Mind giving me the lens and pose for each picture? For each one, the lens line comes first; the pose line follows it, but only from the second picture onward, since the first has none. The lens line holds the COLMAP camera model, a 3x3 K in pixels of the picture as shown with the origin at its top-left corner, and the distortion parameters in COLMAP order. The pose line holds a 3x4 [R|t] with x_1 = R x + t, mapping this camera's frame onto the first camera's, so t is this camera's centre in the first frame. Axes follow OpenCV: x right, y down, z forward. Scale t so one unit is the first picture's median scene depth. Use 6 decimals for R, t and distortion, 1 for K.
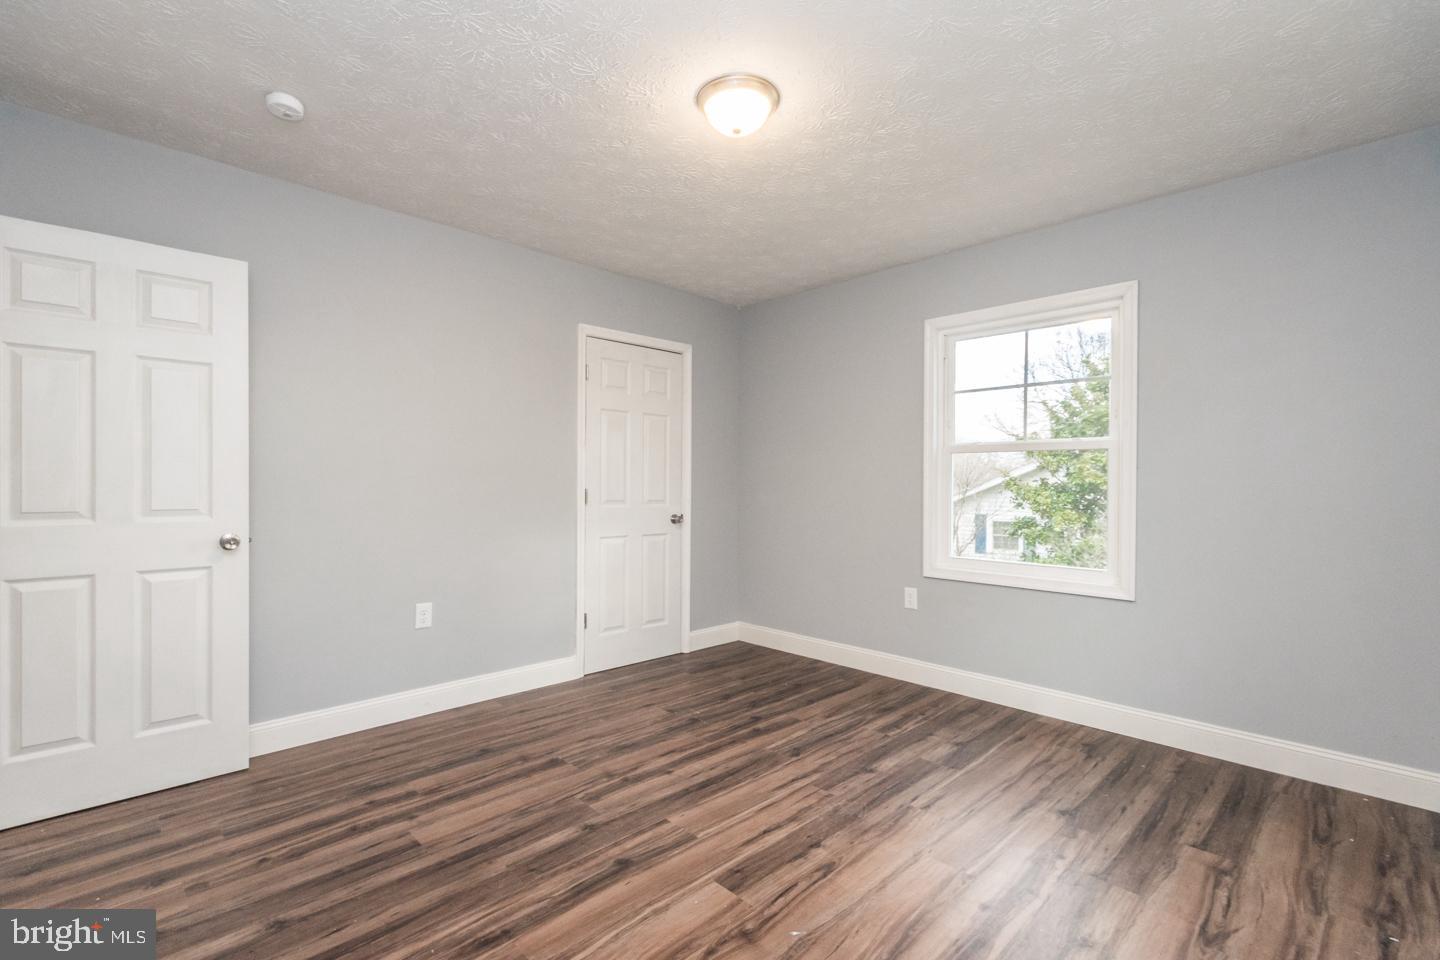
lens RADIAL K [[639.2, 0, 719.3], [0, 639.2, 489.9], [0, 0, 1]] dist [0.003377, 0.000324]
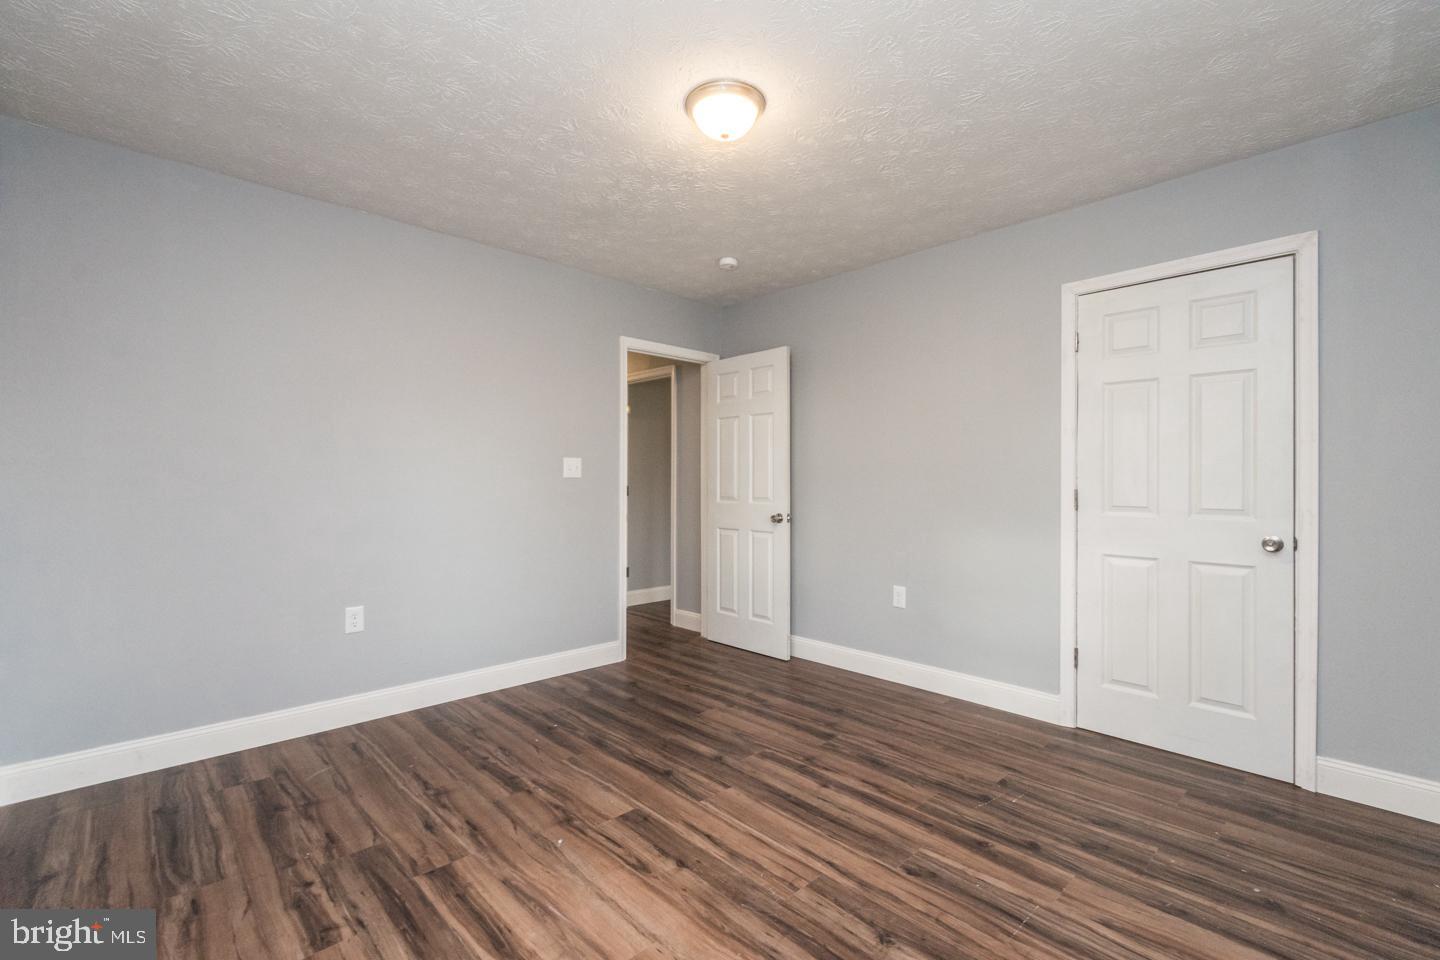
lens RADIAL K [[639.2, 0, 711.8], [0, 639.2, 481.5], [0, 0, 1]] dist [0.003377, 0.000324]
pose [[-0.027727, -0.008591, -0.999579, 0.912001], [-0.010900, 0.999906, -0.008291, -0.000047], [0.999556, 0.010666, -0.027818, 0.887081]]
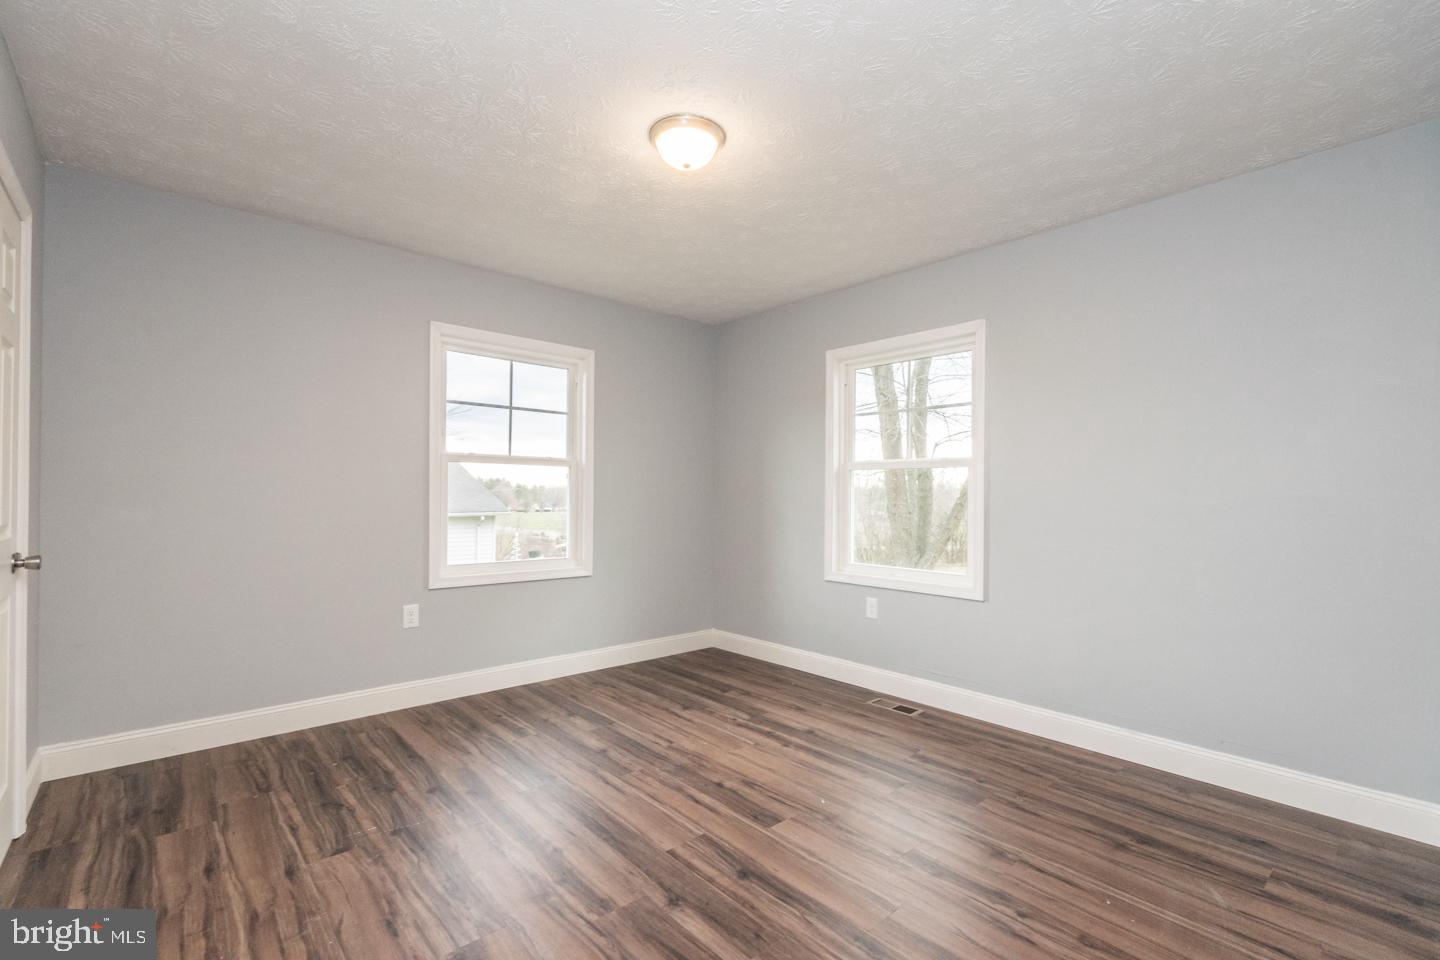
lens RADIAL K [[639.2, 0, 719.1], [0, 639.2, 486.1], [0, 0, 1]] dist [0.003377, 0.000324]
pose [[0.043083, 0.010101, 0.999020, -0.919055], [-0.000266, 0.999949, -0.010099, -0.012236], [-0.999071, 0.000170, 0.043083, 0.788504]]
